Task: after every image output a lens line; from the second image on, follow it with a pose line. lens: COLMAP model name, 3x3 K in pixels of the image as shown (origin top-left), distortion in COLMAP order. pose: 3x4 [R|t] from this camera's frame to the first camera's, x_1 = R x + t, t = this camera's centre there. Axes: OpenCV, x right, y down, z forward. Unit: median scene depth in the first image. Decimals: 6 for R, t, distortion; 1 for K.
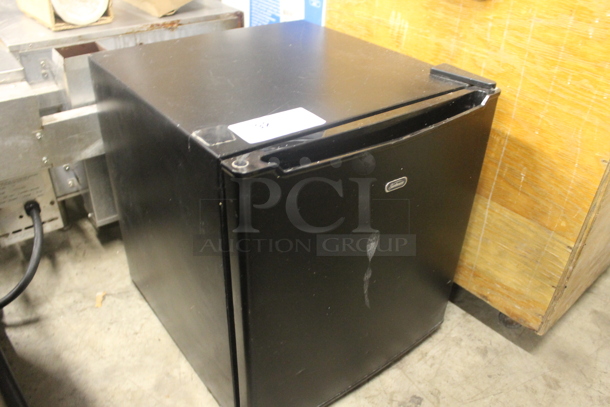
lens RADIAL K [[510.4, 0, 305.0], [0, 510.4, 203.5], [0, 0, 1]] dist [-0.175445, 0.145867]
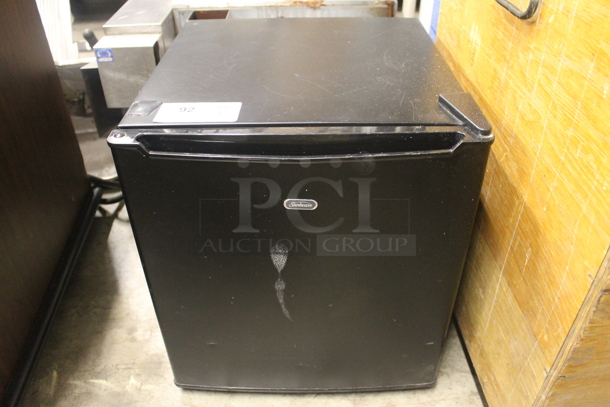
lens RADIAL K [[510.4, 0, 305.0], [0, 510.4, 203.5], [0, 0, 1]] dist [-0.175445, 0.145867]
pose [[0.793330, 0.328238, -0.512726, 0.569078], [-0.304128, 0.943261, 0.133287, -0.142226], [0.527384, 0.050193, 0.848143, 0.175633]]
